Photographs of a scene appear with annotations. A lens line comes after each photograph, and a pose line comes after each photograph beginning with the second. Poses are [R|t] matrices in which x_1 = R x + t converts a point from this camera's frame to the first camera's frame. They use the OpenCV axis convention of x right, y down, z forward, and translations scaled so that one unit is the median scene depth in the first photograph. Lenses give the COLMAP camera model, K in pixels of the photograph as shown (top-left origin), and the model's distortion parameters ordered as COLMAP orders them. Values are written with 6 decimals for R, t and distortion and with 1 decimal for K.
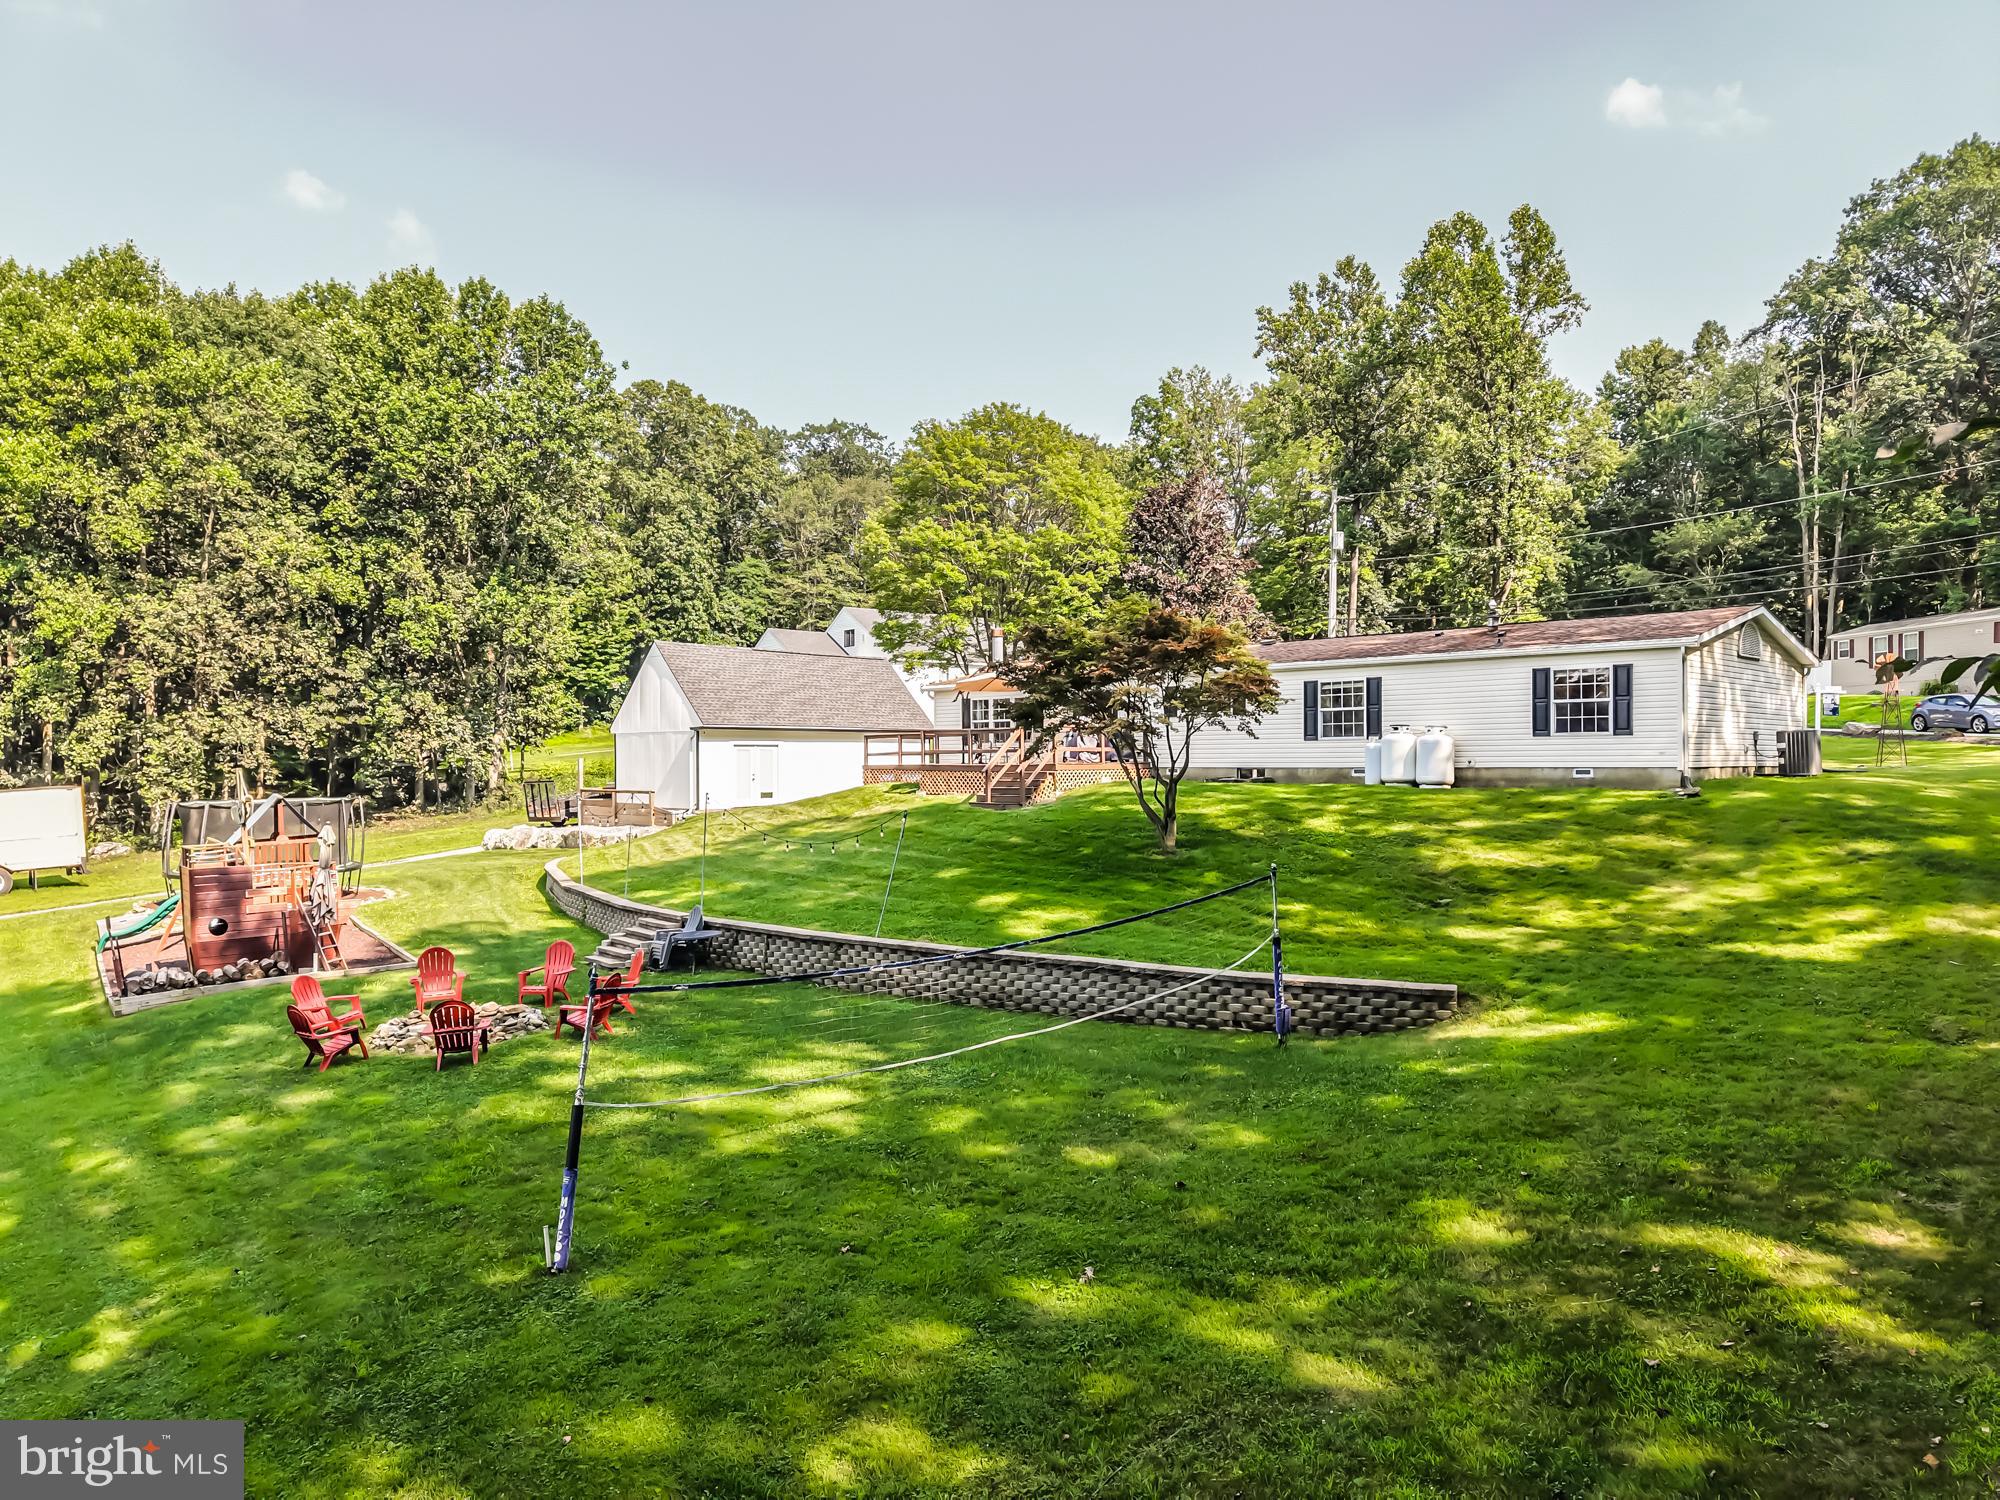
lens RADIAL K [[1348.8, 0, 999.3], [0, 1348.8, 763.7], [0, 0, 1]] dist [0.020785, -0.023122]
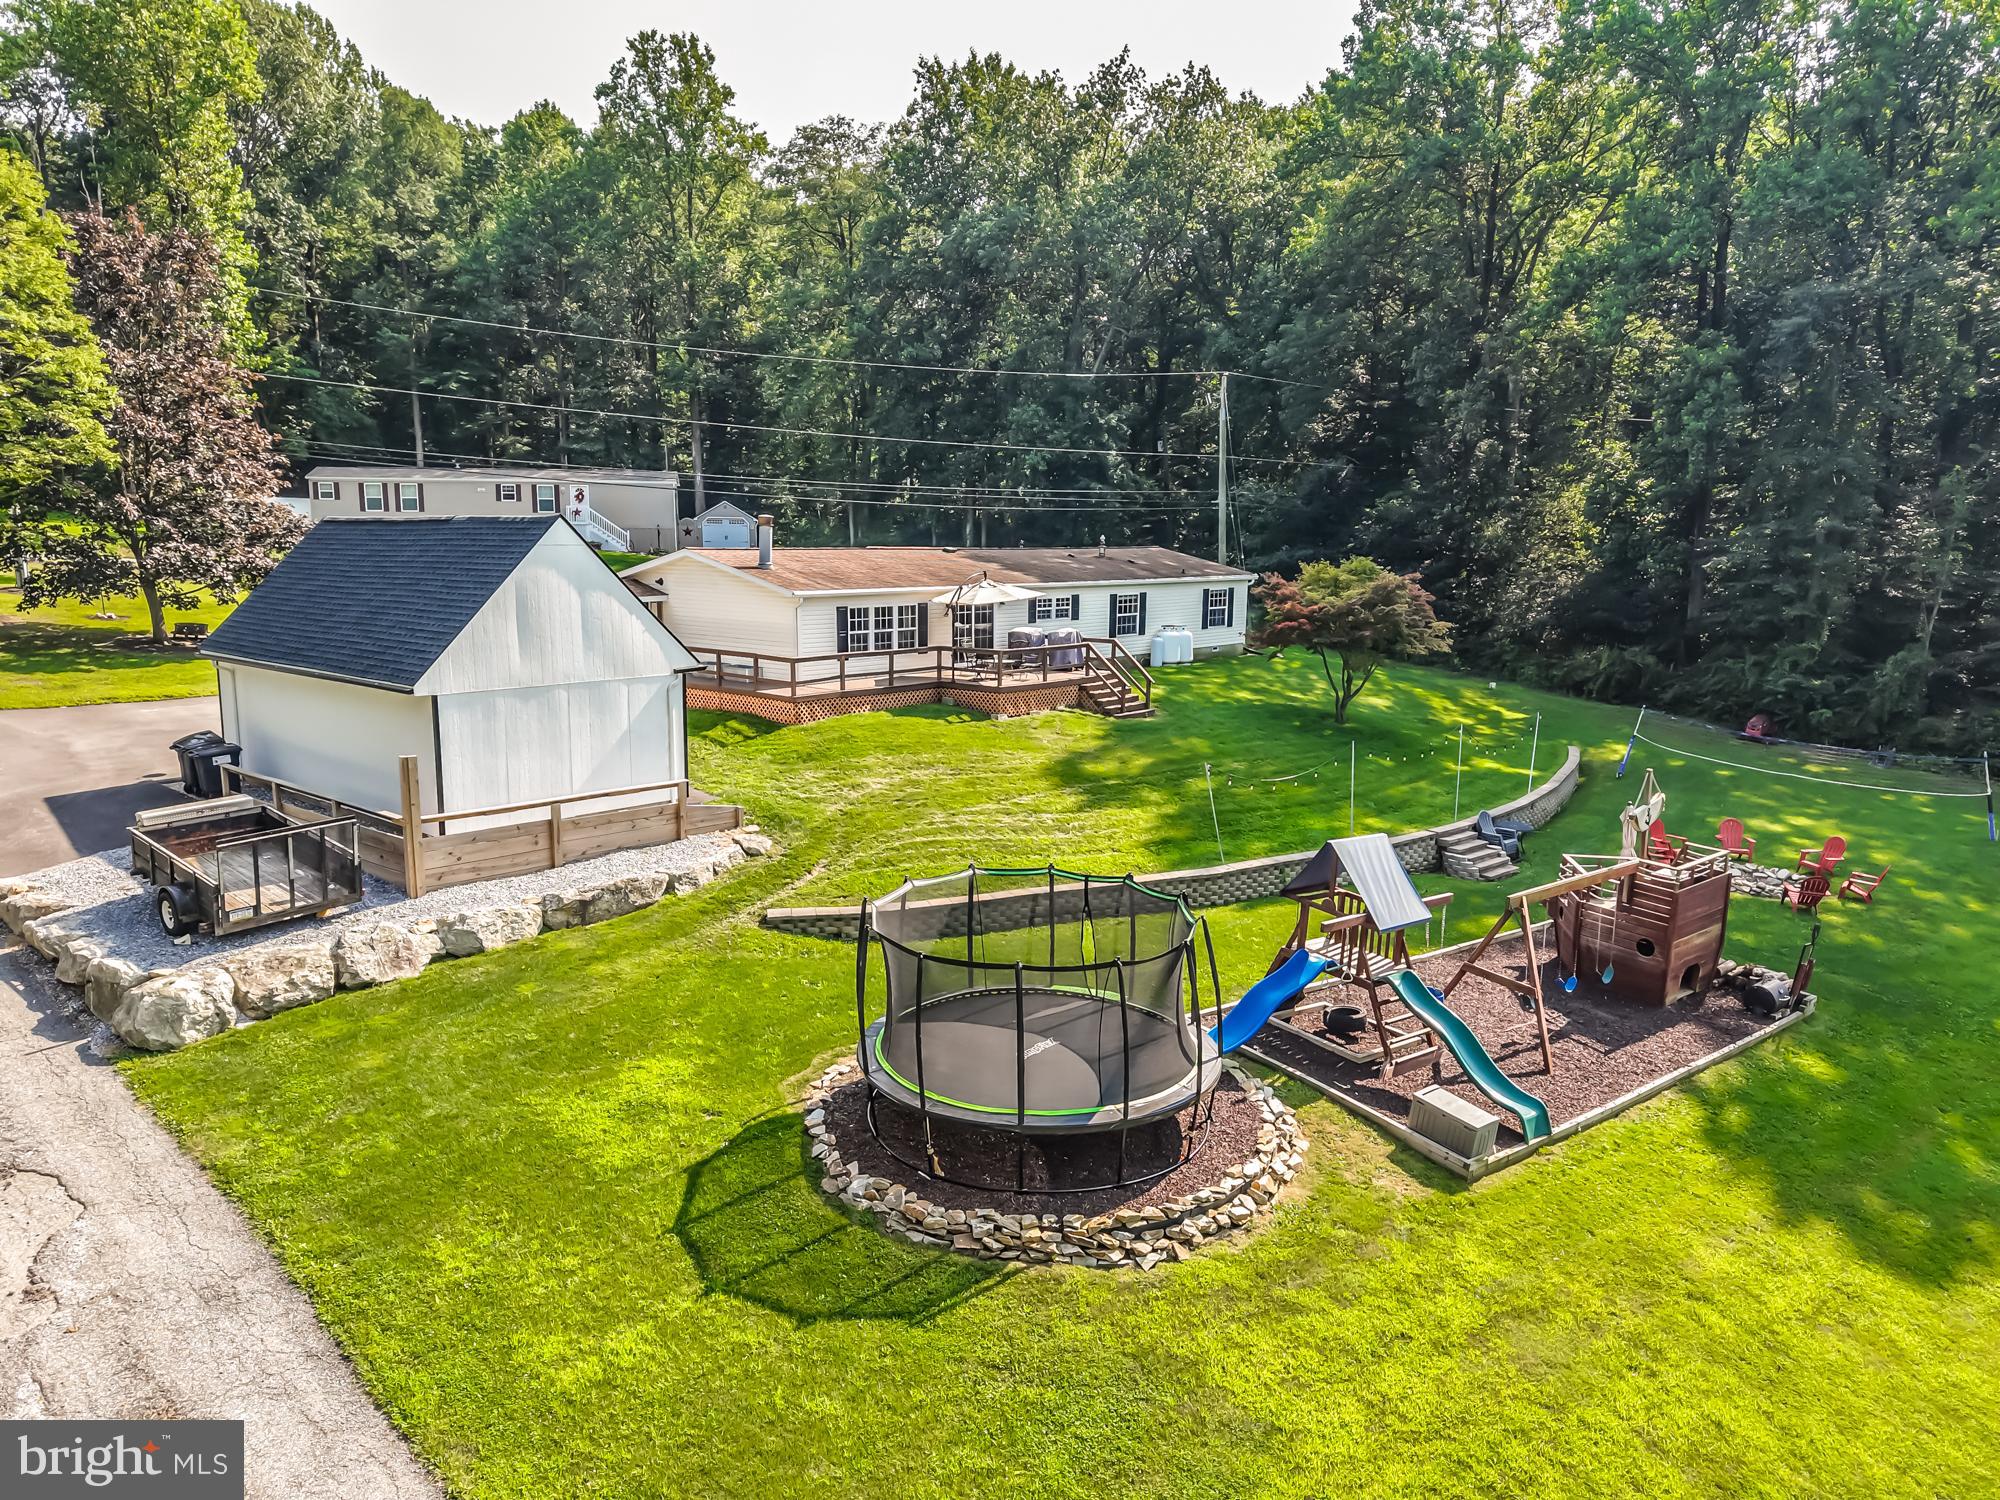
lens RADIAL K [[1348.8, 0, 1011.9], [0, 1348.8, 754.5], [0, 0, 1]] dist [0.020785, -0.023122]
pose [[-0.056284, -0.156895, 0.986010, -0.519032], [-0.007450, 0.987614, 0.156725, -0.052483], [-0.998387, 0.001475, -0.056756, 0.541216]]
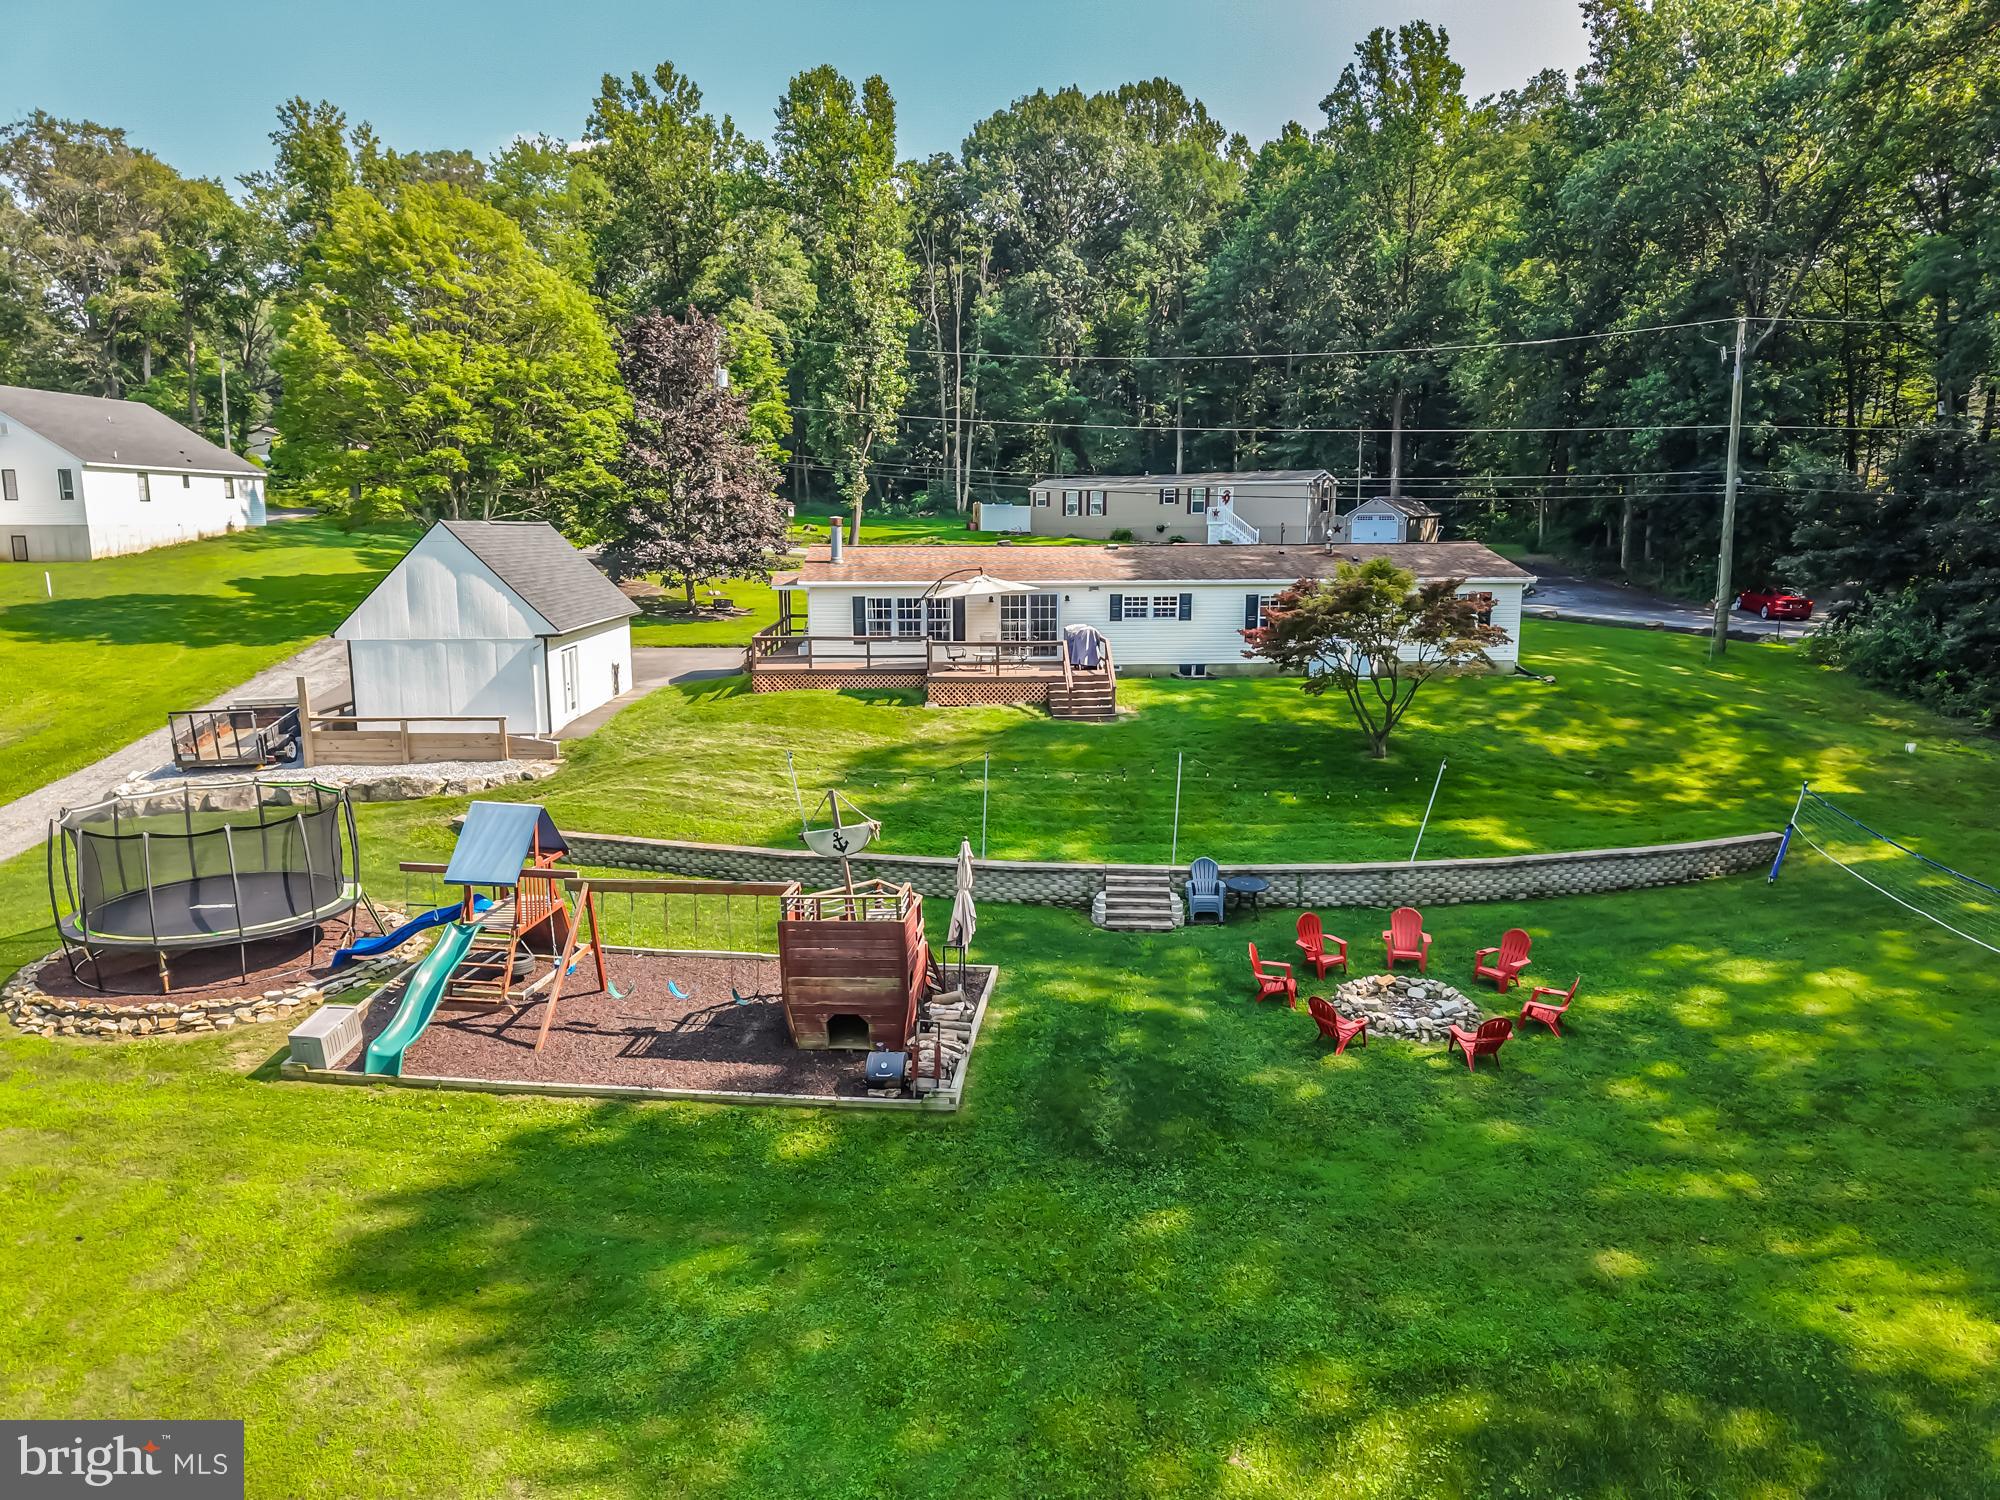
lens RADIAL K [[1348.8, 0, 1006.3], [0, 1348.8, 769.8], [0, 0, 1]] dist [0.020785, -0.023122]
pose [[0.669195, -0.126041, 0.732319, -0.394803], [-0.001689, 0.985249, 0.171116, -0.052678], [-0.743085, -0.115747, 0.659111, 0.149705]]
